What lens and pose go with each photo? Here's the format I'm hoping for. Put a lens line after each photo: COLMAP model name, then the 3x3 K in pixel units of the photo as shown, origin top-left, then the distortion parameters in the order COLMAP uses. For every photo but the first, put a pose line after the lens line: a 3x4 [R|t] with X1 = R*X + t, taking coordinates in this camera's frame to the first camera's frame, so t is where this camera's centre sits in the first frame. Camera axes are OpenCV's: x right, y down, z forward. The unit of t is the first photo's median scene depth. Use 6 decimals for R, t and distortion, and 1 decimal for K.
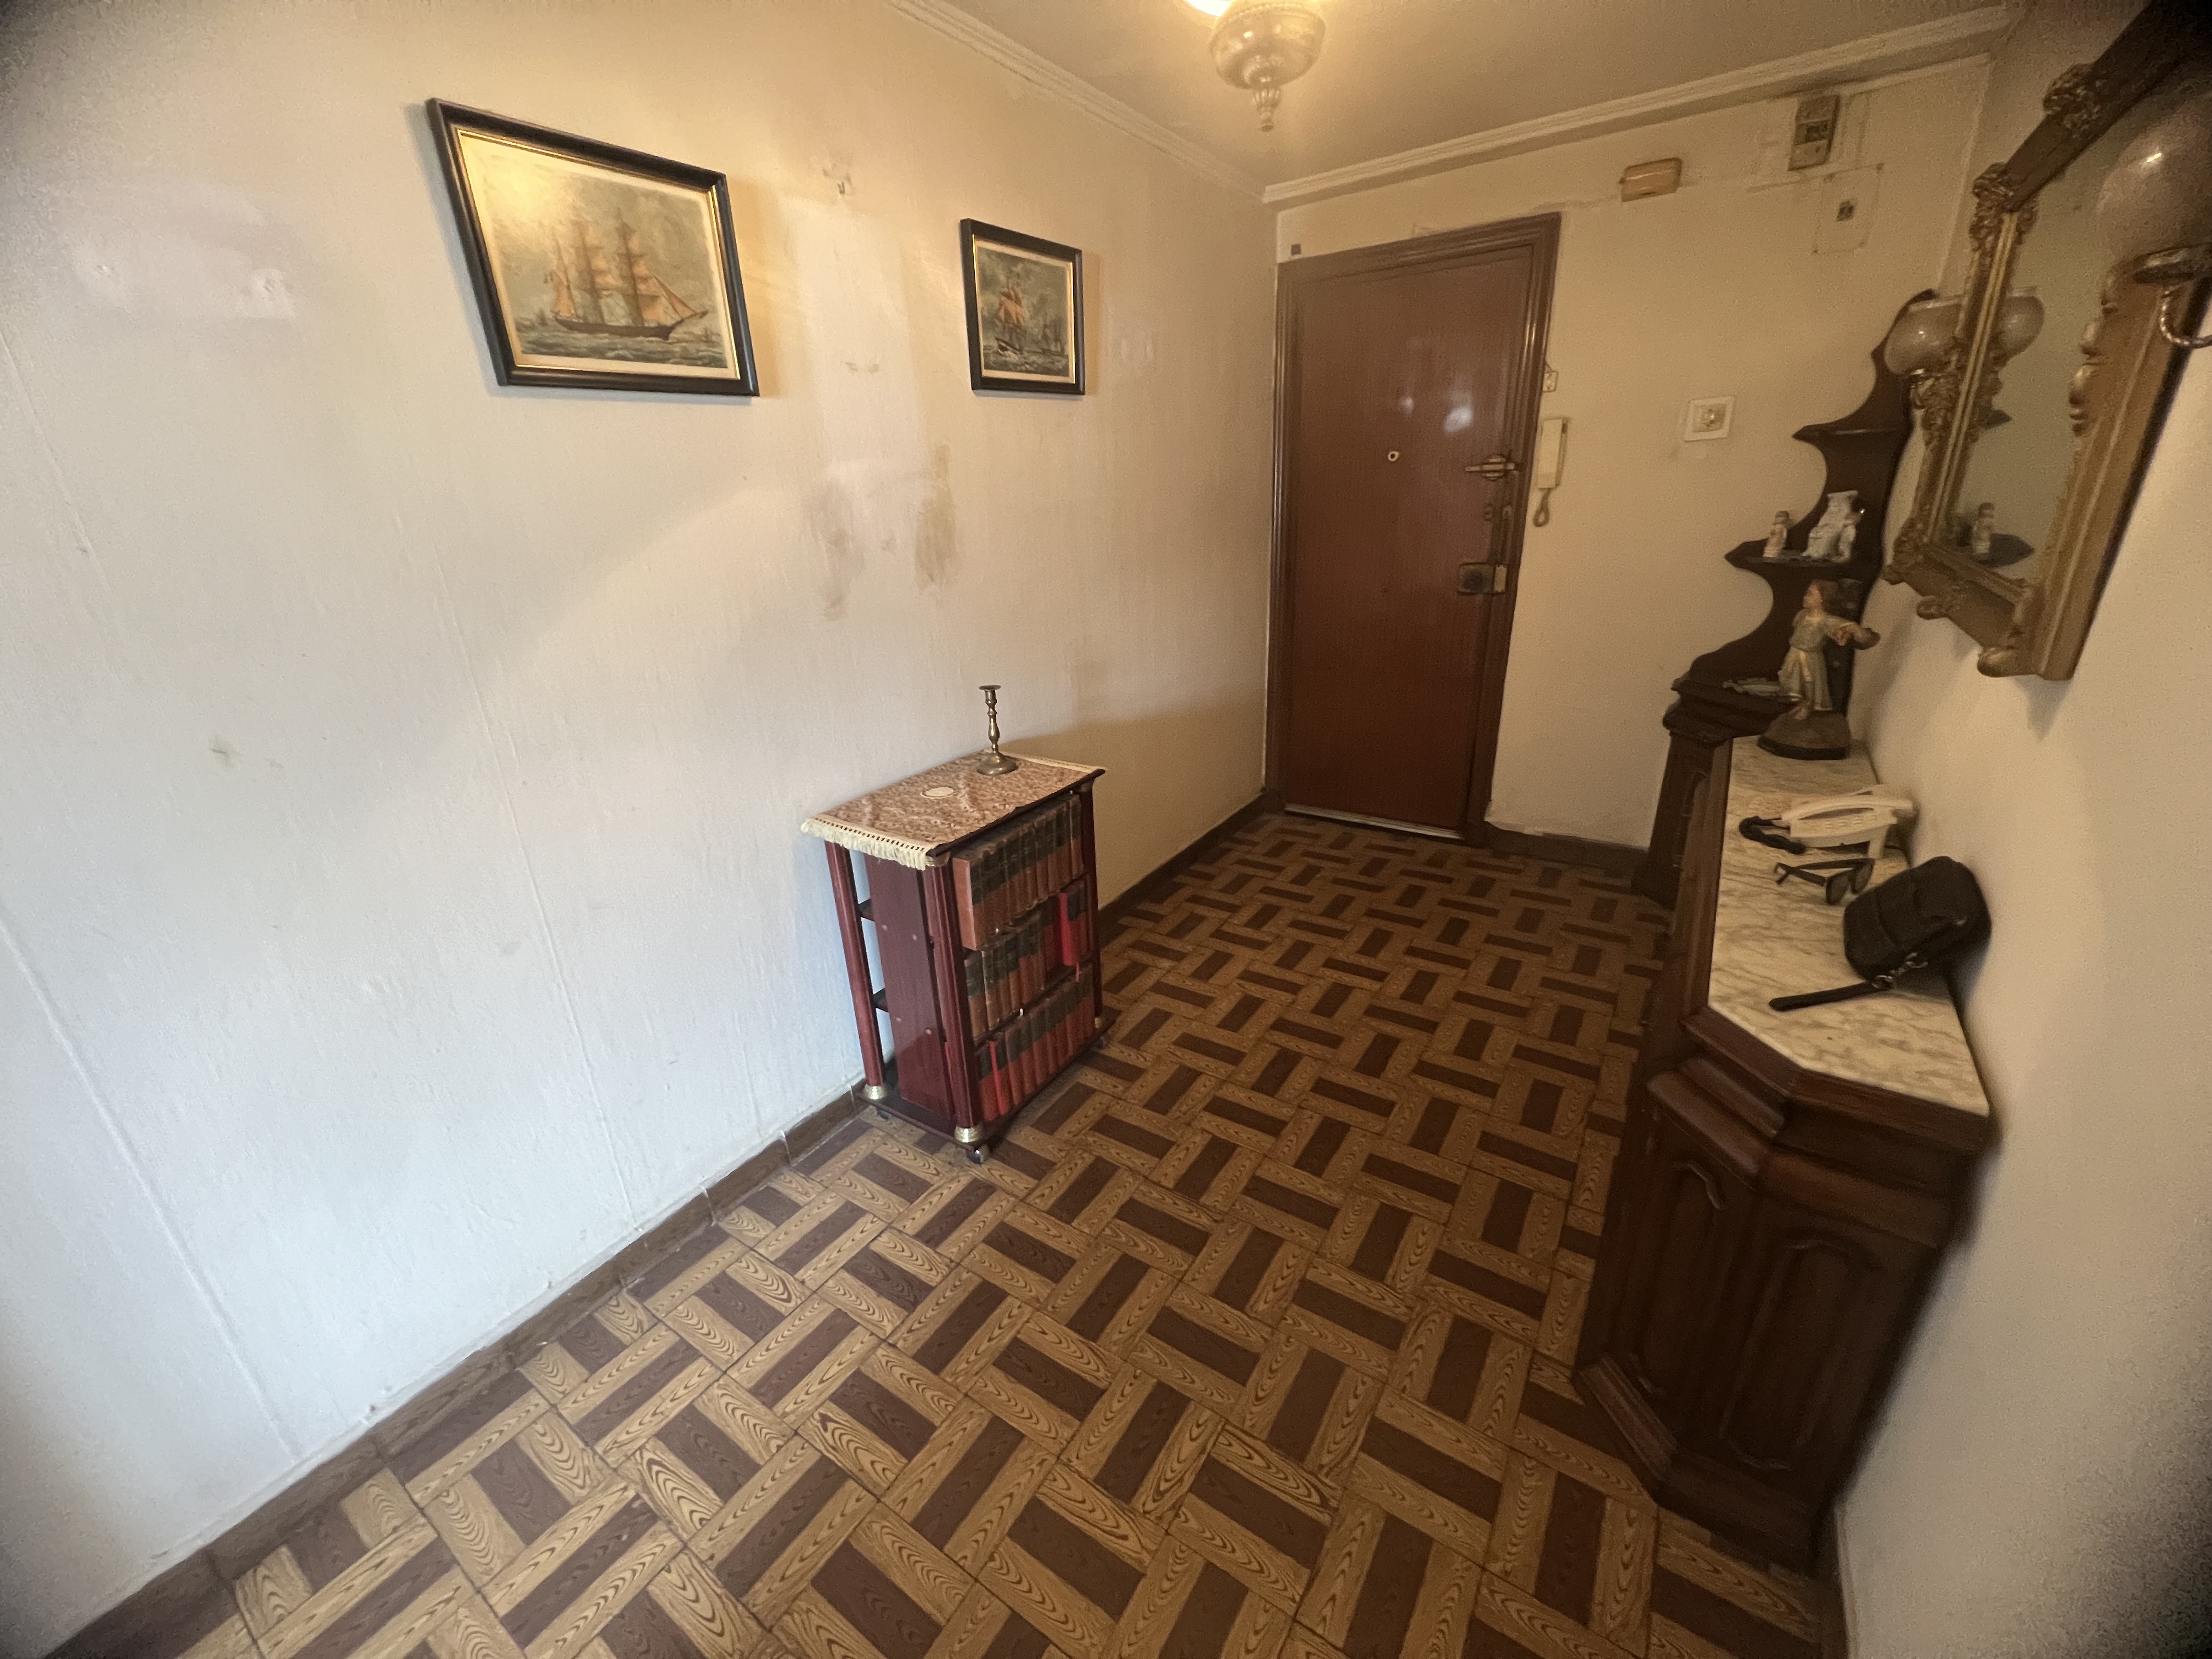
lens RADIAL K [[886.5, 0, 1098.4], [0, 886.5, 823.2], [0, 0, 1]] dist [-0.001729, 0.000868]
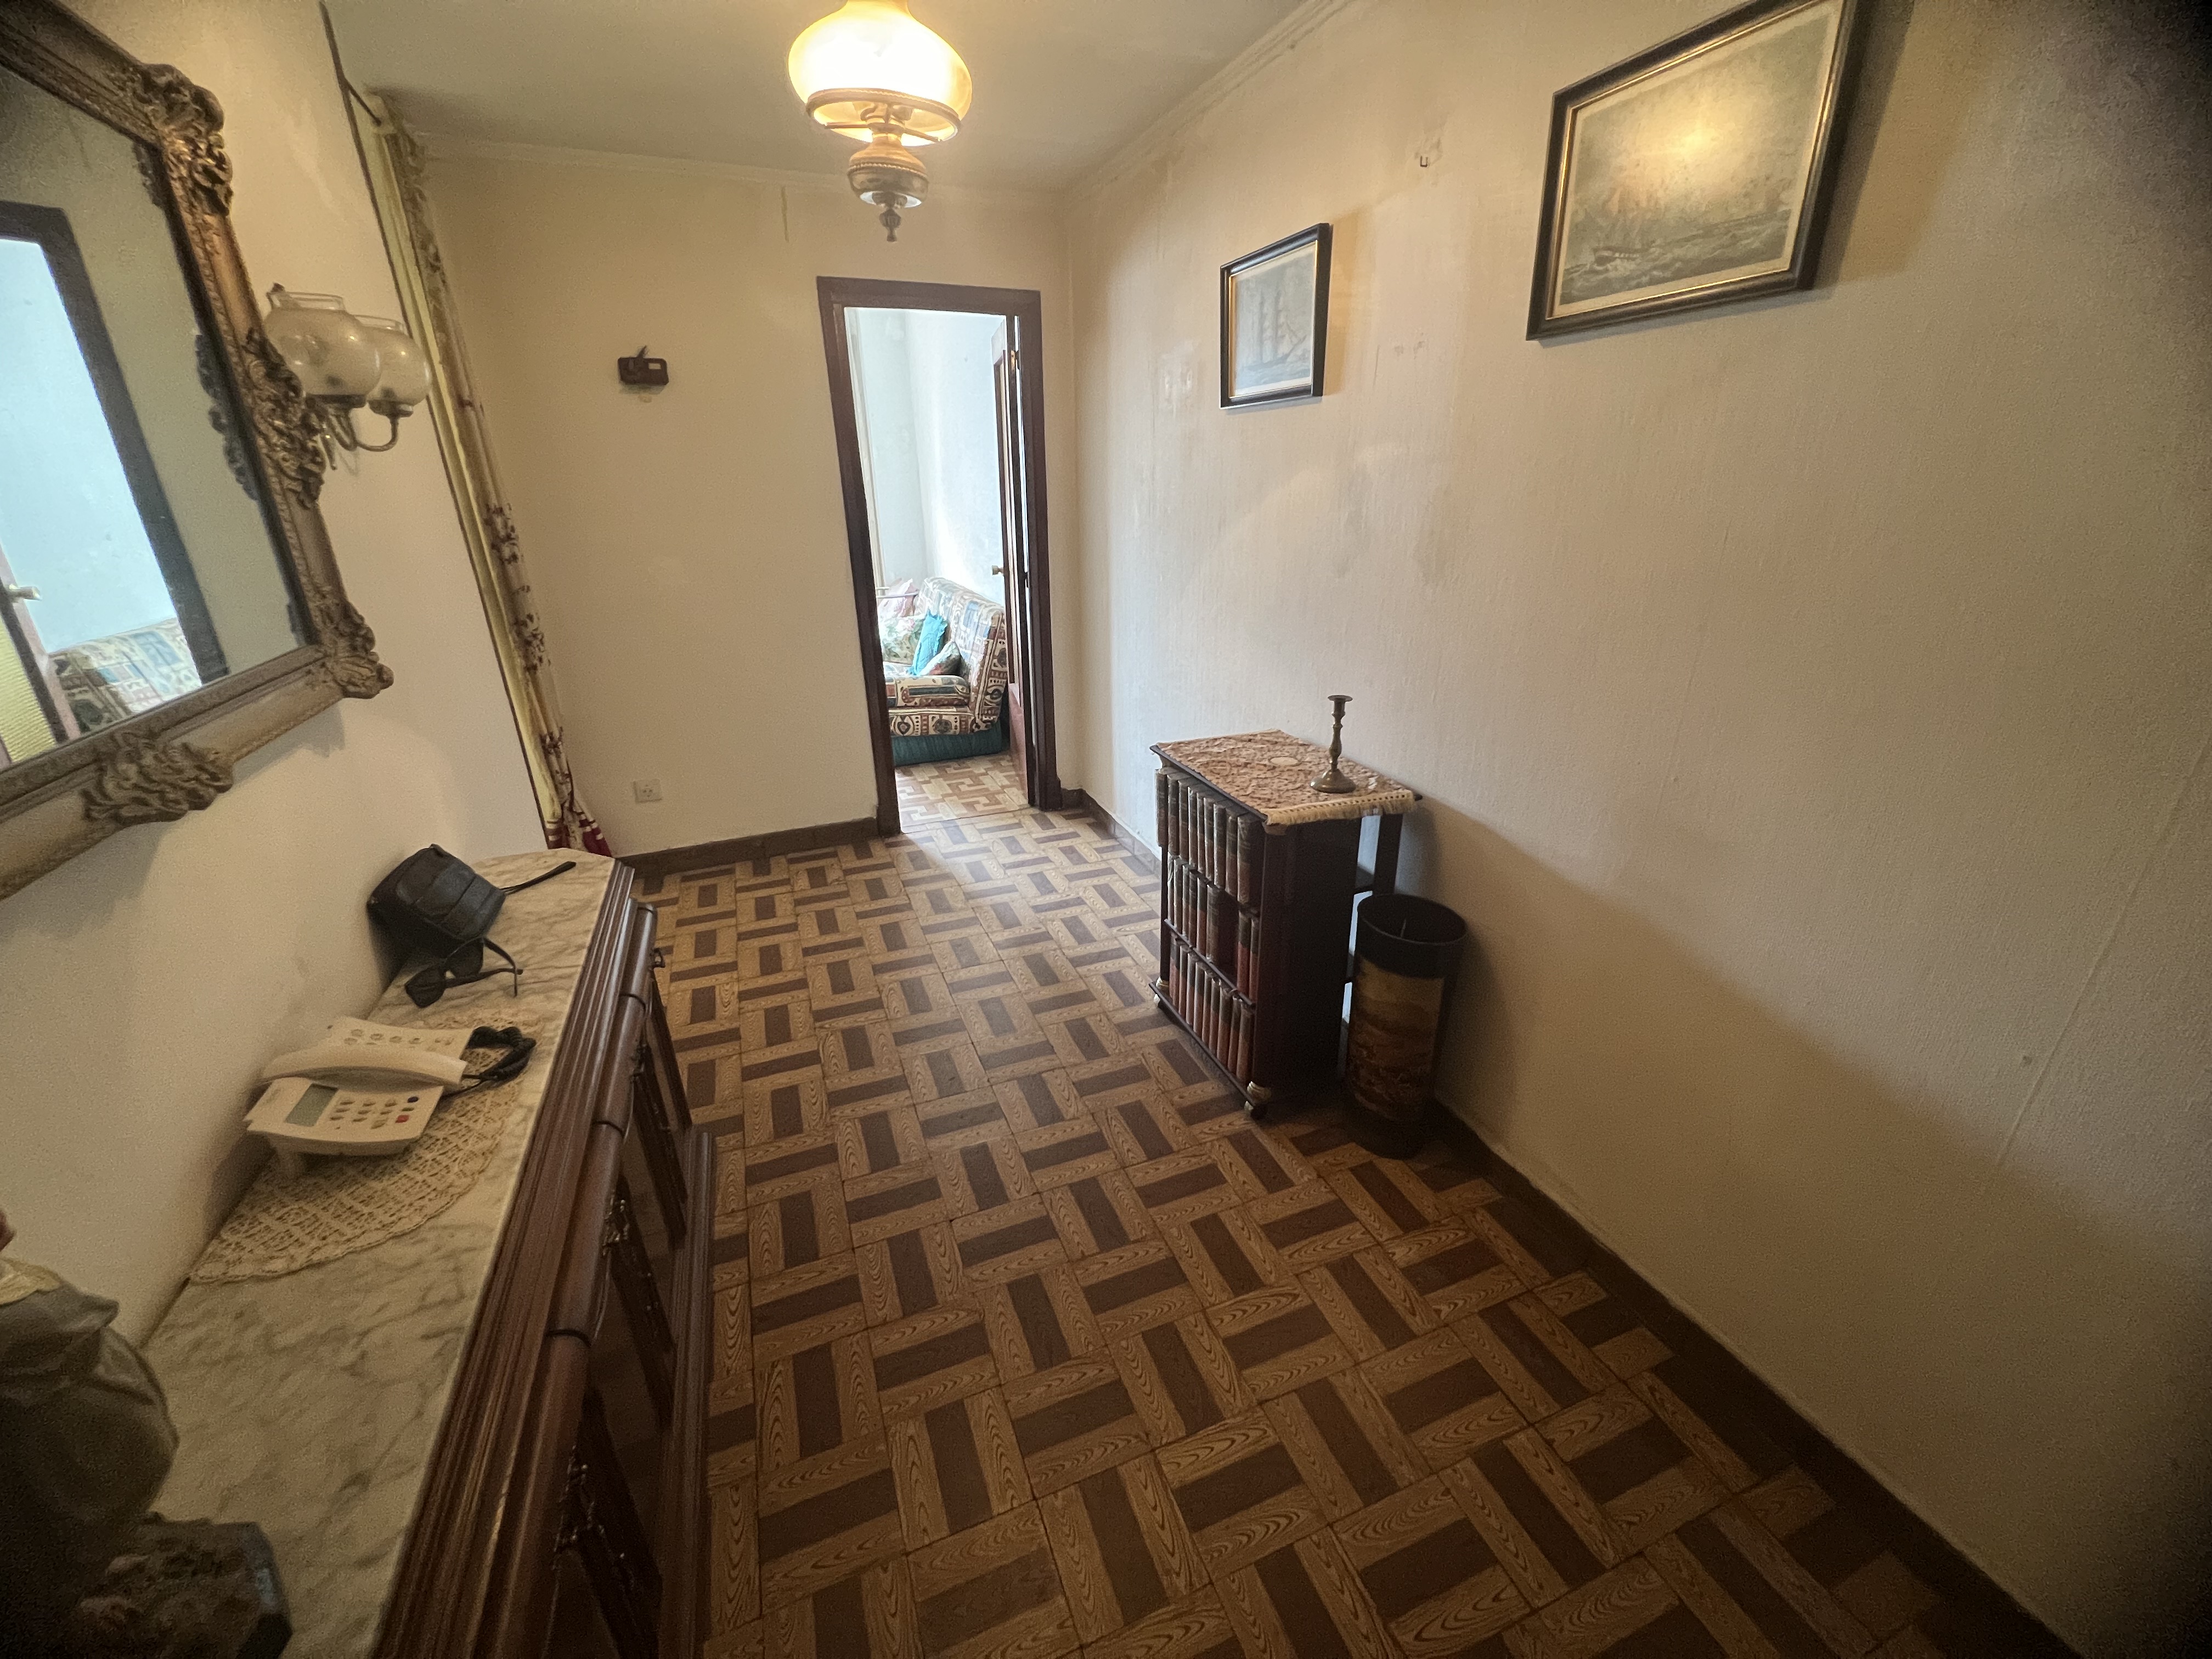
lens RADIAL K [[886.5, 0, 1103.1], [0, 886.5, 824.0], [0, 0, 1]] dist [-0.001729, 0.000868]
pose [[-0.558781, 0.350913, -0.751414, 0.738569], [-0.266898, 0.781768, 0.563564, -0.495238], [0.785194, 0.515460, -0.343179, 1.178357]]
